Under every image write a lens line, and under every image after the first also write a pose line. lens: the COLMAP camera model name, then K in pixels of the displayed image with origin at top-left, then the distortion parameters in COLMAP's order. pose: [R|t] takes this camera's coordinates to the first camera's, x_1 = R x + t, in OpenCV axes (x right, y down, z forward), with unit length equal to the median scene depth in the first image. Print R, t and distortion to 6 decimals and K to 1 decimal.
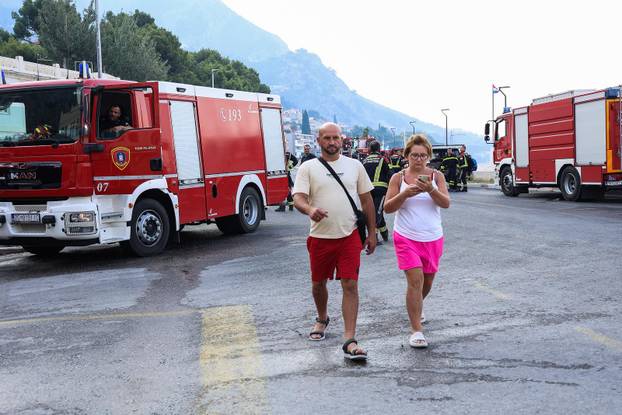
lens RADIAL K [[714.7, 0, 311.0], [0, 714.7, 207.5], [0, 0, 1]] dist [0.080965, 0.005525]
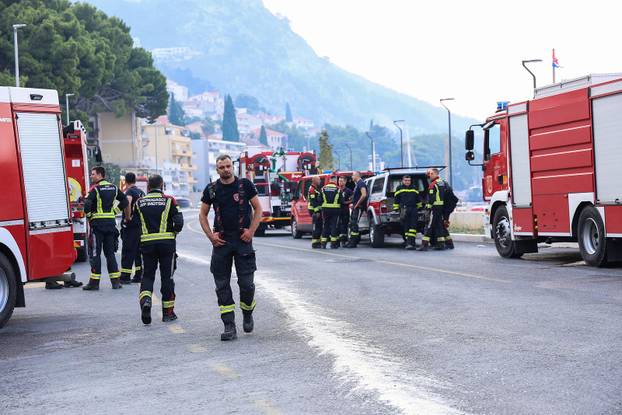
lens RADIAL K [[1368.0, 0, 311.0], [0, 1368.0, 207.5], [0, 0, 1]] dist [0.395428, -0.023161]
pose [[0.998810, -0.011003, 0.047512, 0.110957], [0.013502, 0.998525, -0.052597, -0.000140], [-0.046863, 0.053176, 0.997485, -0.128047]]
